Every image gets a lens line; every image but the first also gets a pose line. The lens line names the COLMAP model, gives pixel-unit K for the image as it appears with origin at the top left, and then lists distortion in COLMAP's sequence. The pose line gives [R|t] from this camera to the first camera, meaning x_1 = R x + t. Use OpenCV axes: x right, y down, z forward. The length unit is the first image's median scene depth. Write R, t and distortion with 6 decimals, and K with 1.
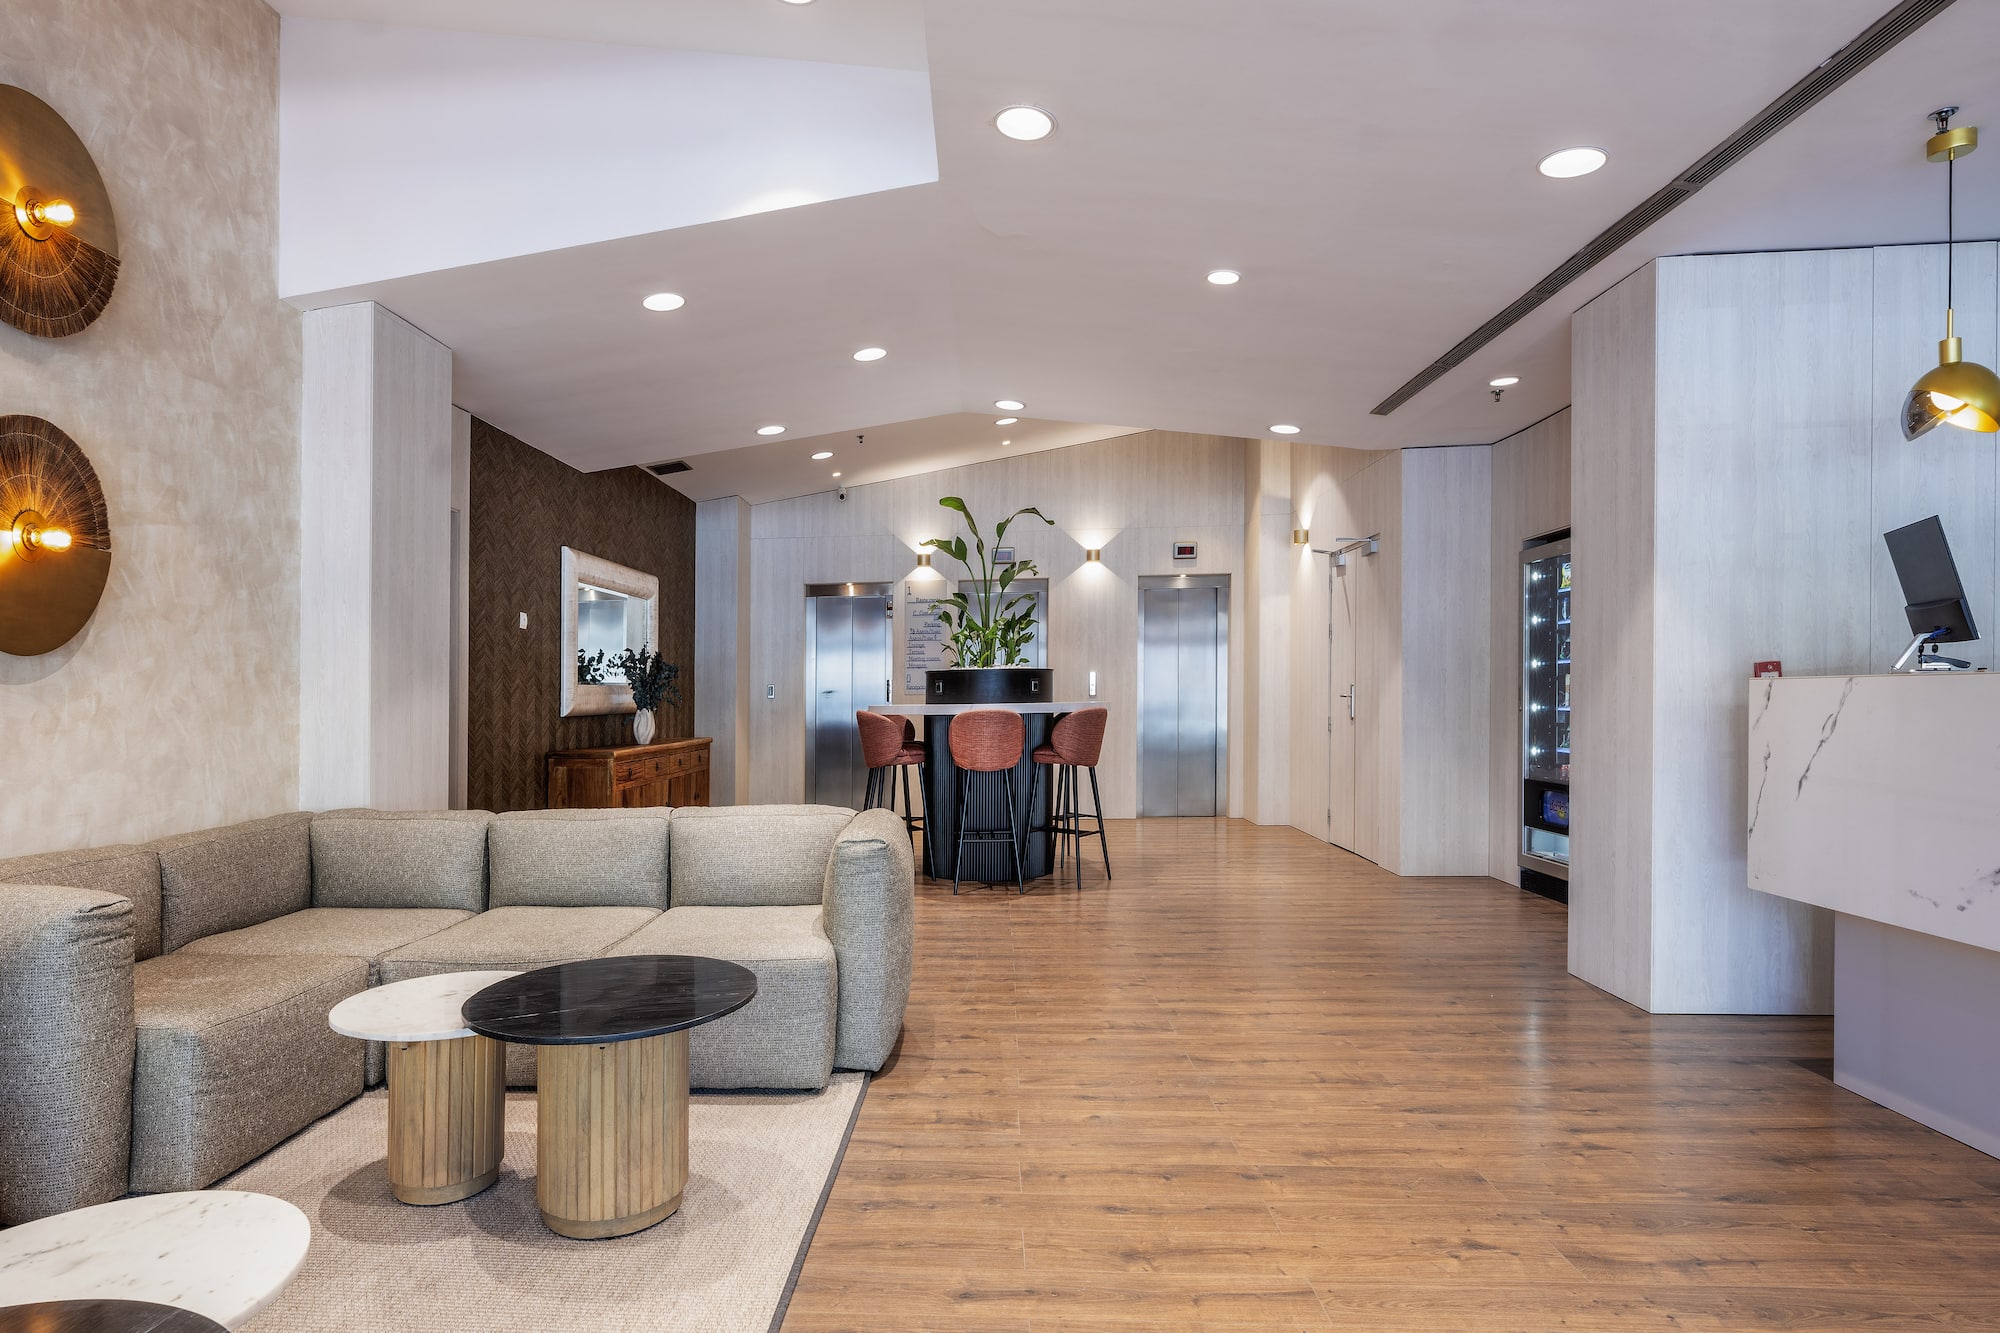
lens RADIAL K [[2030.3, 0, 999.7], [0, 2030.3, 656.8], [0, 0, 1]] dist [0.008304, 0.000000]
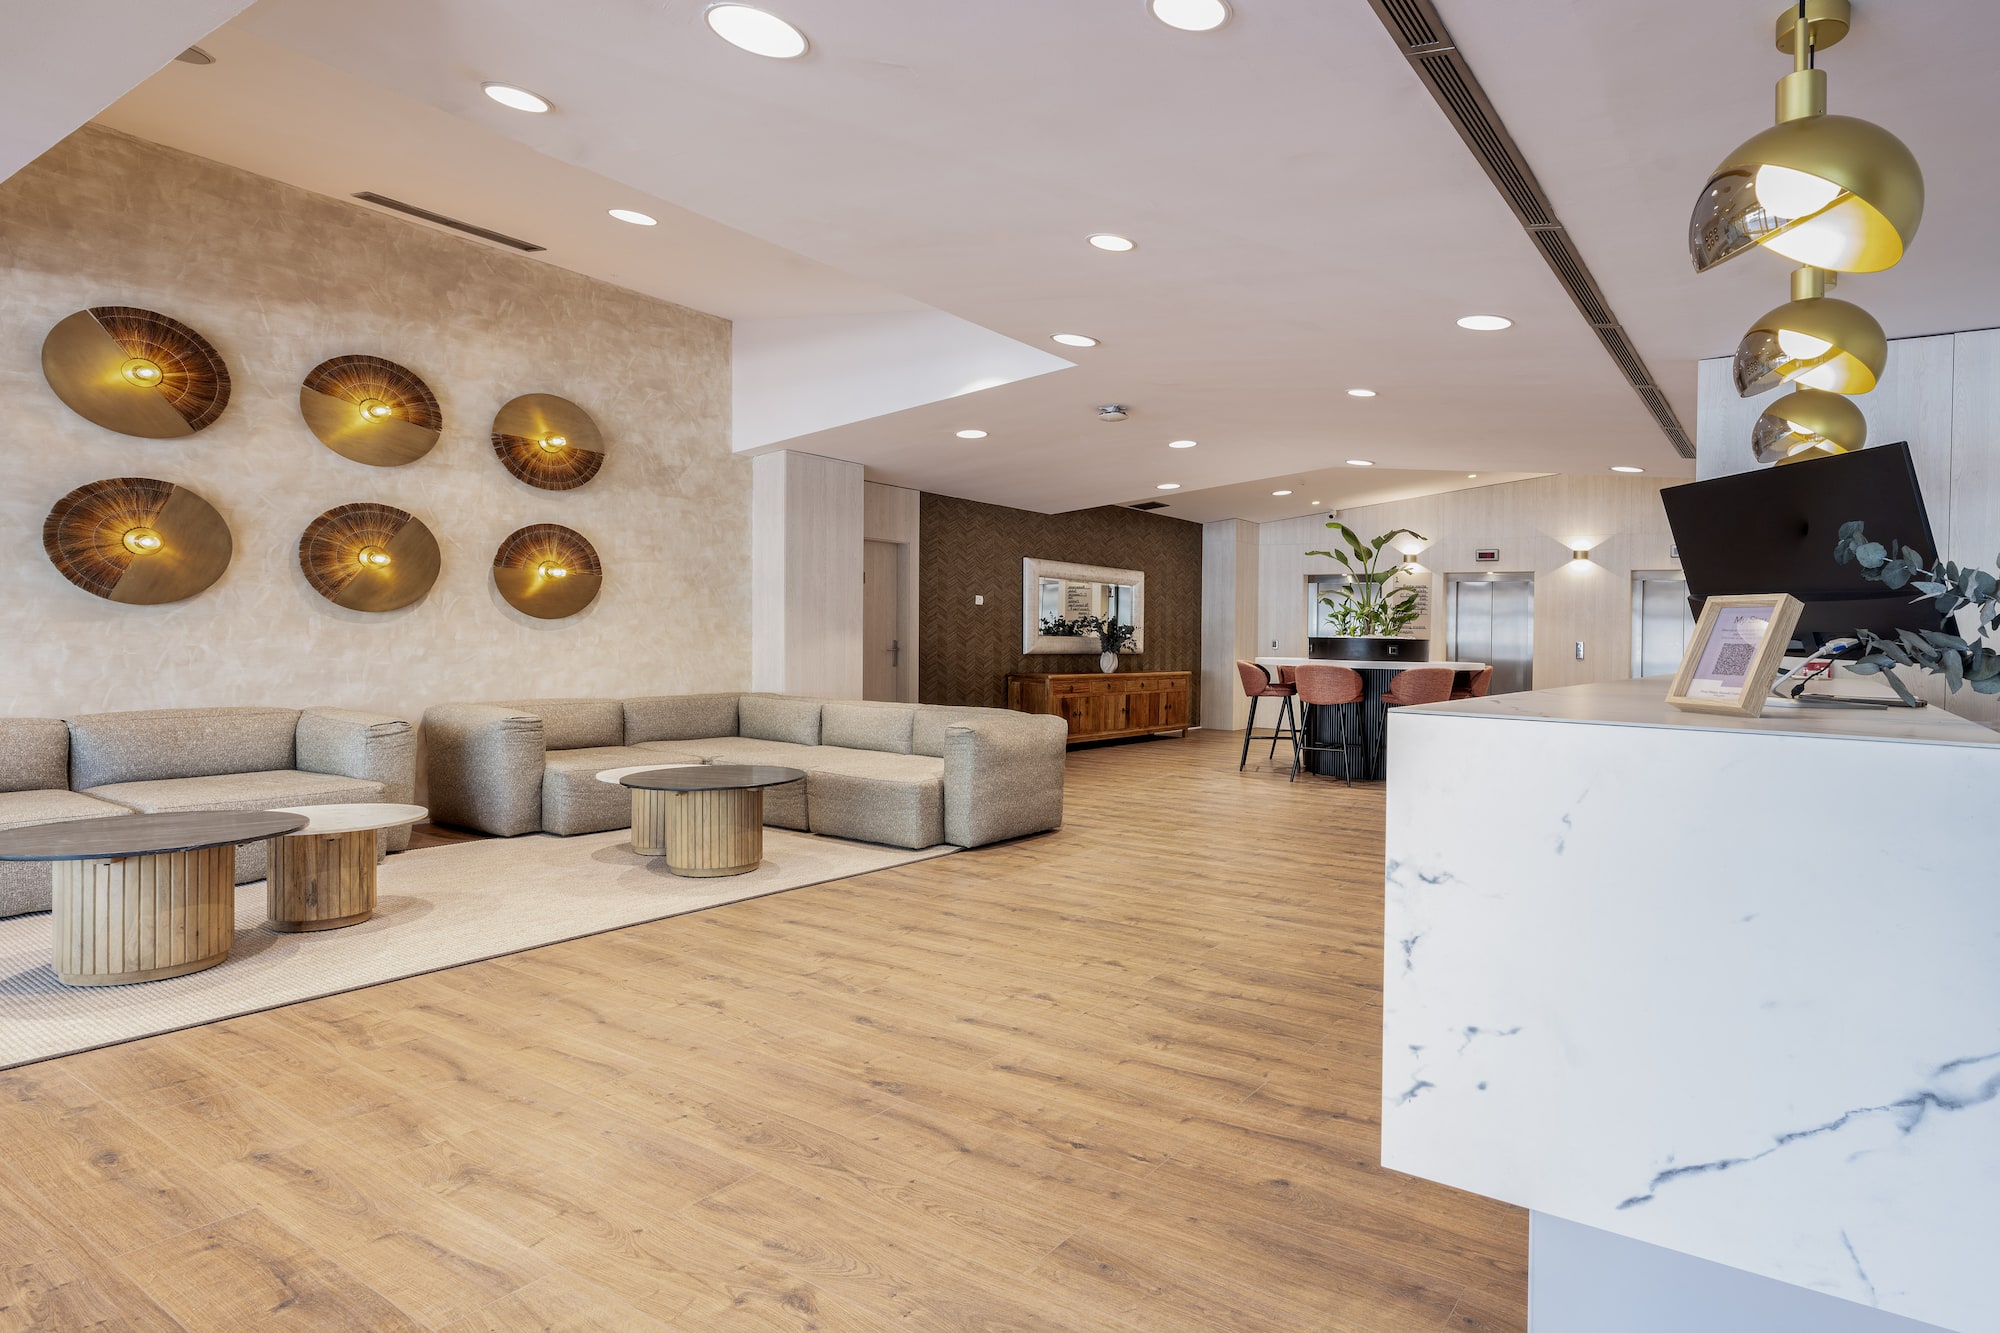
lens RADIAL K [[1621.3, 0, 1001.1], [0, 1621.3, 673.4], [0, 0, 1]] dist [0.016188, 0.000167]
pose [[0.814309, 0.061187, -0.577198, 0.907383], [-0.033432, 0.997722, 0.058599, -0.055751], [0.579468, -0.028421, 0.814499, -0.245320]]
